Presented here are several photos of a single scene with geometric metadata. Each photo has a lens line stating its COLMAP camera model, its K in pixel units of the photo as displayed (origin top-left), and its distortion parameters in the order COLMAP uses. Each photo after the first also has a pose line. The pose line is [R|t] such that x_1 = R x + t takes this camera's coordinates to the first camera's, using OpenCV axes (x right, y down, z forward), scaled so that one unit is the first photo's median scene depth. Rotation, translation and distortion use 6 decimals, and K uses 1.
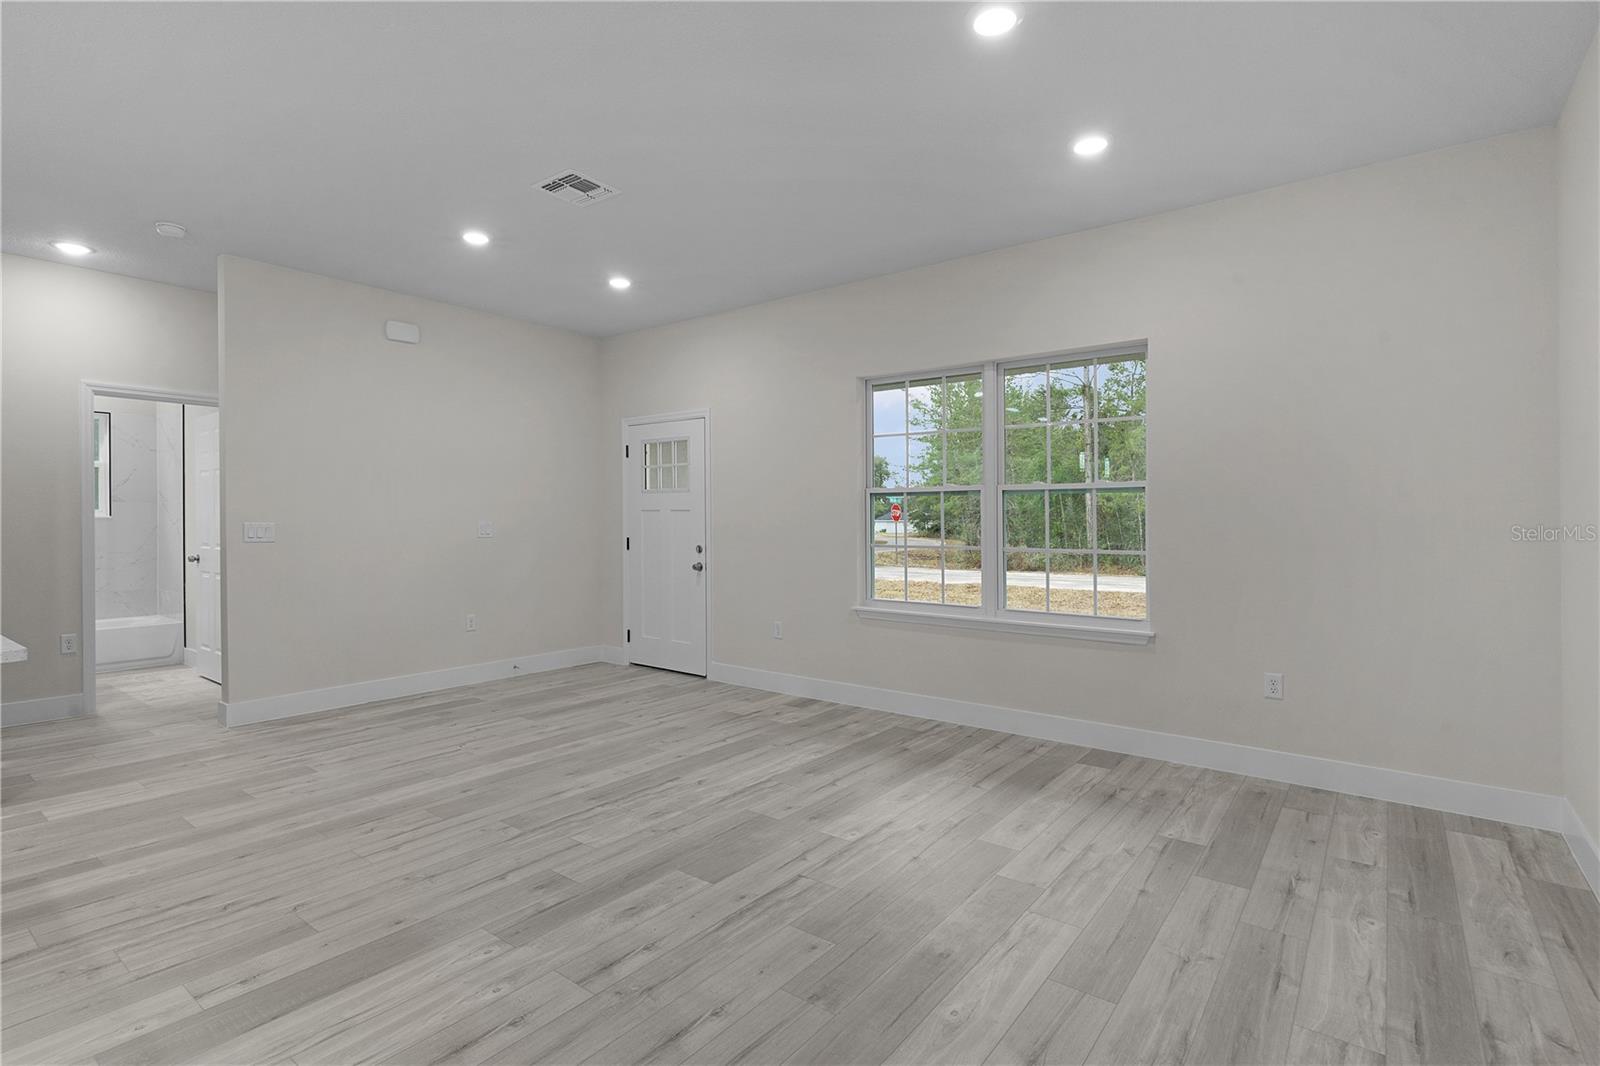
lens RADIAL K [[771.6, 0, 782.3], [0, 771.6, 524.8], [0, 0, 1]] dist [0.002715, 0.000105]
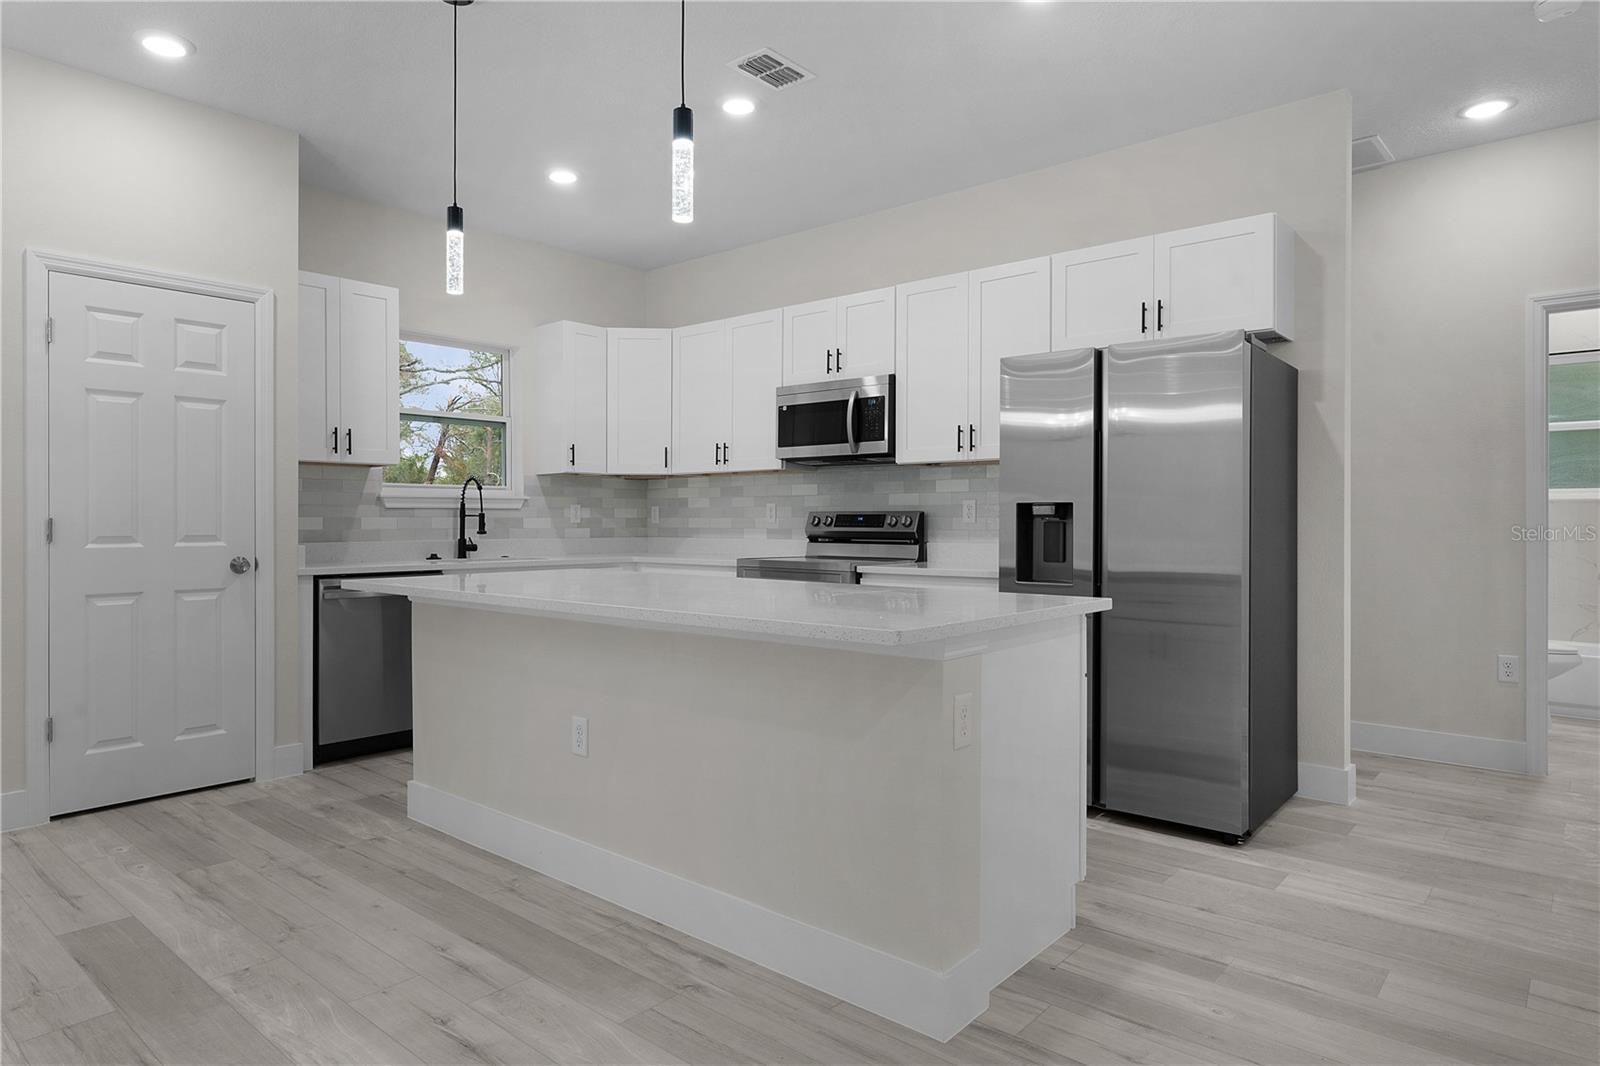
lens RADIAL K [[948.2, 0, 790.8], [0, 948.2, 524.2], [0, 0, 1]] dist [-0.004777, 0.002010]
pose [[-0.049865, 0.003457, -0.998750, -0.017070], [-0.005103, 0.999980, 0.003716, 0.027123], [0.998743, 0.005282, -0.049846, 0.507236]]
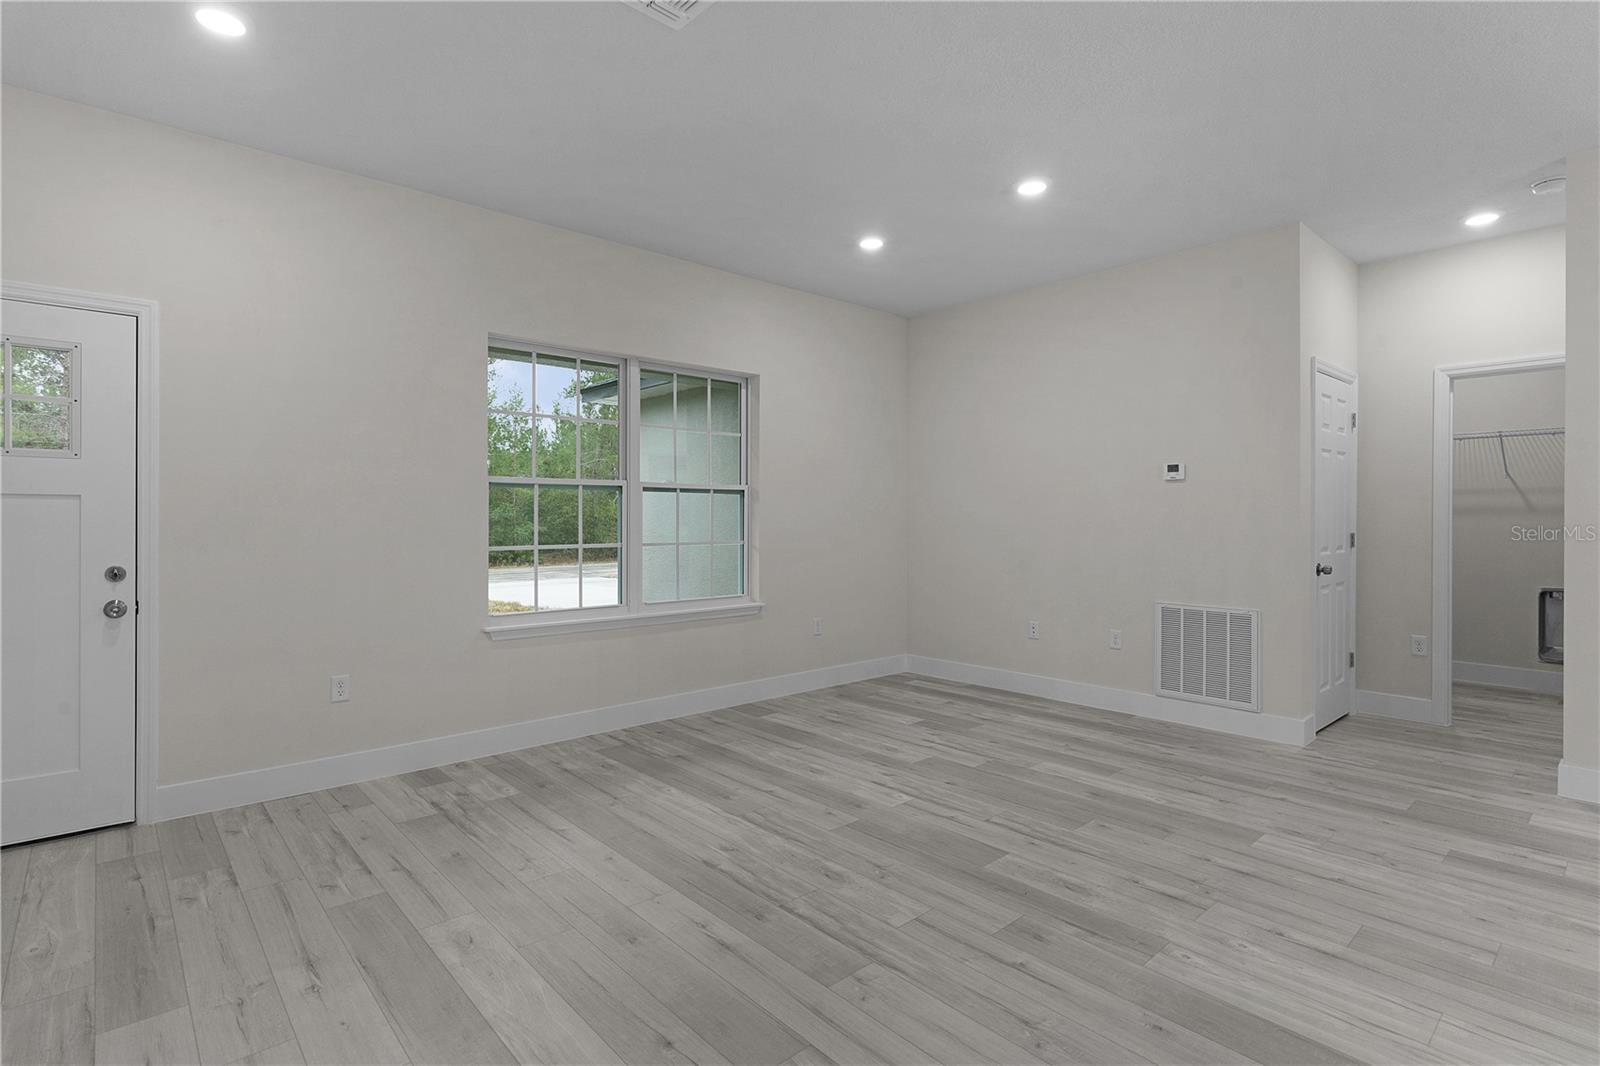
lens RADIAL K [[771.6, 0, 785.7], [0, 771.6, 519.8], [0, 0, 1]] dist [0.002715, 0.000105]
pose [[0.182313, -0.003692, 0.983234, -0.876082], [0.005900, 0.999979, 0.002661, -0.004125], [-0.983223, 0.005316, 0.182331, 0.804357]]
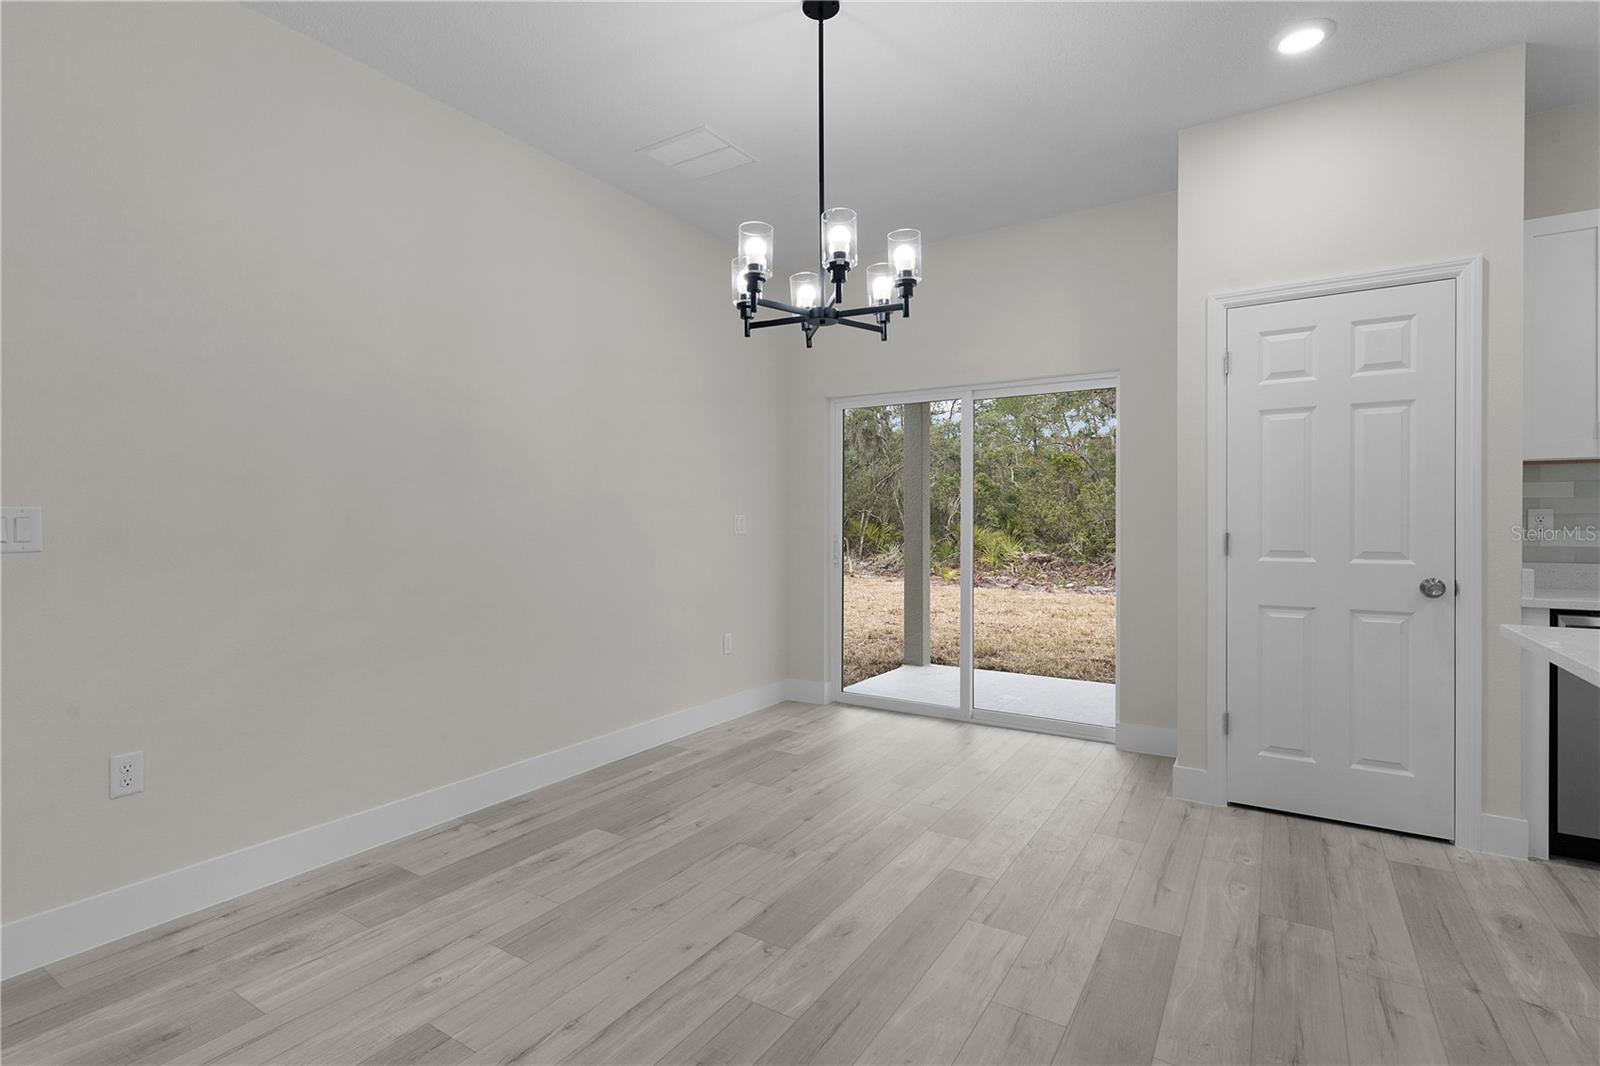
lens RADIAL K [[771.6, 0, 777.8], [0, 771.6, 525.2], [0, 0, 1]] dist [0.002715, 0.000105]
pose [[-0.996414, 0.000535, -0.084605, -0.364312], [-0.000492, 0.999926, 0.012125, 0.009987], [0.084605, 0.012124, -0.996341, 0.529302]]
